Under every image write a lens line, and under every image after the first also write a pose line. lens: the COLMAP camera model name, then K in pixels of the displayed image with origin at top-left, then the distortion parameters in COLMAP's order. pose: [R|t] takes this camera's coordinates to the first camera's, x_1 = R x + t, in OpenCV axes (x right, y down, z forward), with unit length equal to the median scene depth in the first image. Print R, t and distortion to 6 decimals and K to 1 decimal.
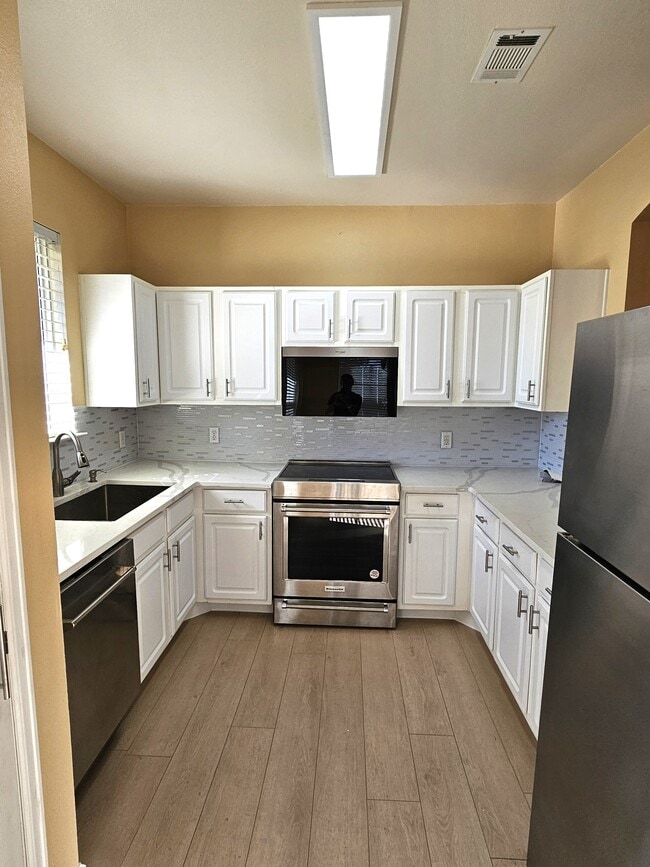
lens RADIAL K [[463.2, 0, 325.0], [0, 463.2, 433.5], [0, 0, 1]] dist [0.000992, -0.000716]
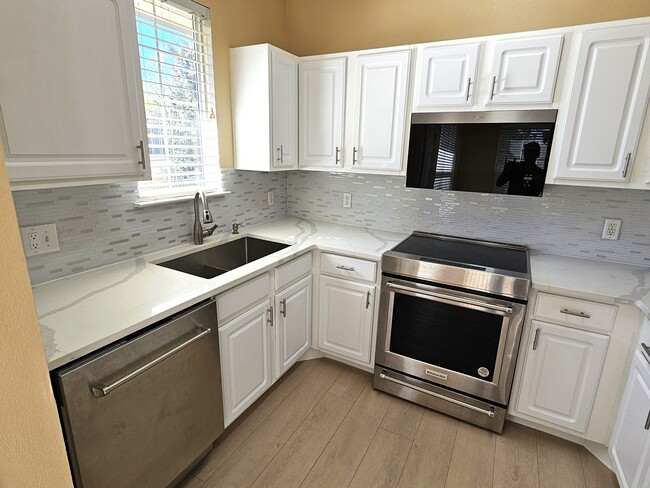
lens RADIAL K [[347.3, 0, 325.6], [0, 347.3, 238.5], [0, 0, 1]] dist [0.000992, -0.000716]
pose [[0.903562, 0.122854, -0.410466, 0.073199], [-0.069980, 0.987461, 0.141505, -0.024620], [0.422704, -0.099134, 0.900830, 0.283704]]
